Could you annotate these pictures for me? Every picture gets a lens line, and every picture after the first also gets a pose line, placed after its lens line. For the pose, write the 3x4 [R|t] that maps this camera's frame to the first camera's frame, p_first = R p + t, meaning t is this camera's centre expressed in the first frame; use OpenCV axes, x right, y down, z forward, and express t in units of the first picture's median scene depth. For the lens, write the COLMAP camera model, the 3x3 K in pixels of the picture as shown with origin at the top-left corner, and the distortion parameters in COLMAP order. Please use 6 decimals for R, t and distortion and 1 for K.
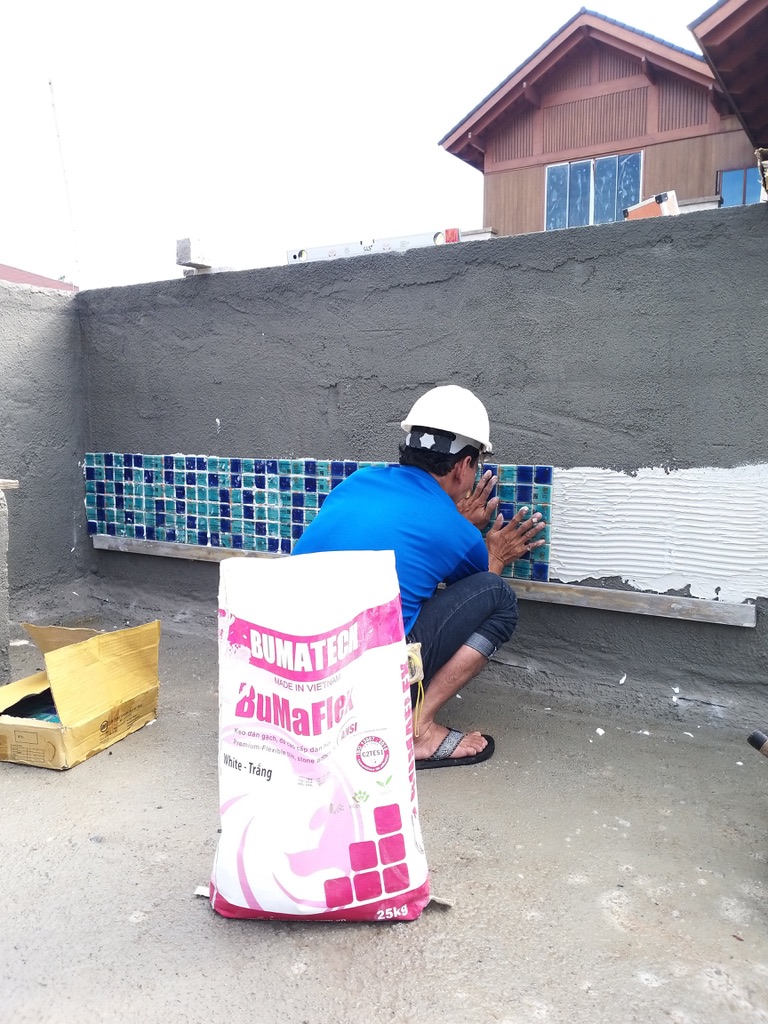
lens RADIAL K [[848.7, 0, 383.5], [0, 848.7, 513.2], [0, 0, 1]] dist [0.011262, -0.002787]
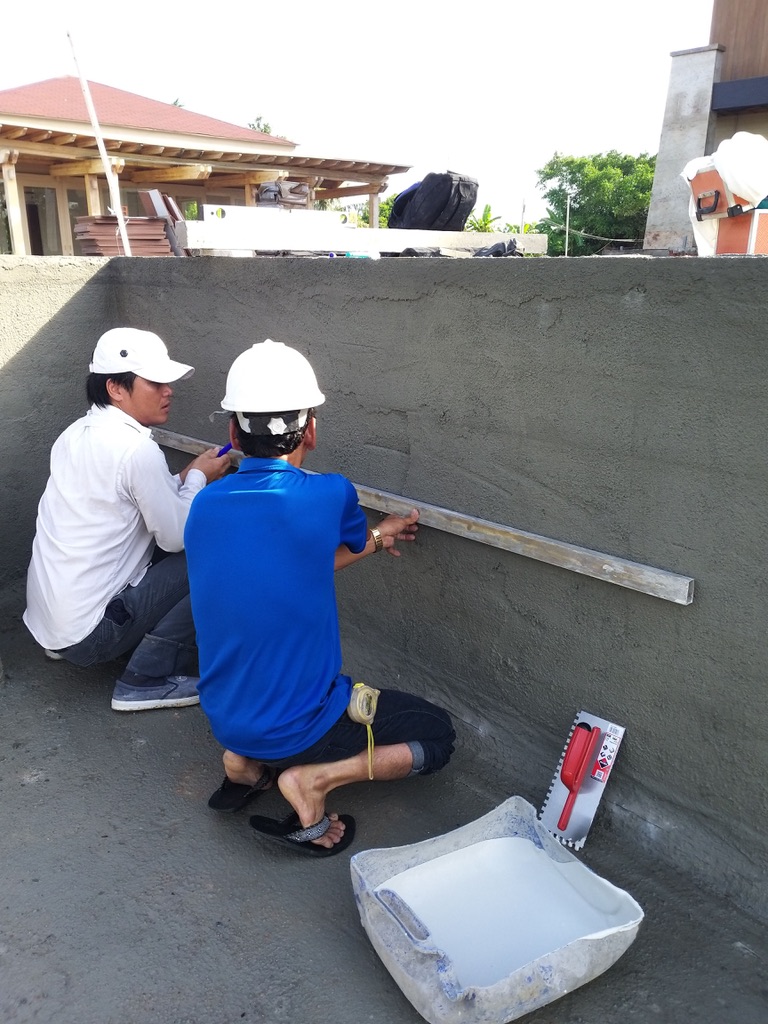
lens RADIAL K [[848.7, 0, 383.8], [0, 848.7, 511.2], [0, 0, 1]] dist [0.011262, -0.002787]
pose [[0.967315, 0.077105, -0.241569, 0.271291], [-0.028113, 0.979386, 0.200032, -0.236068], [0.252013, -0.186703, 0.949543, 0.119524]]
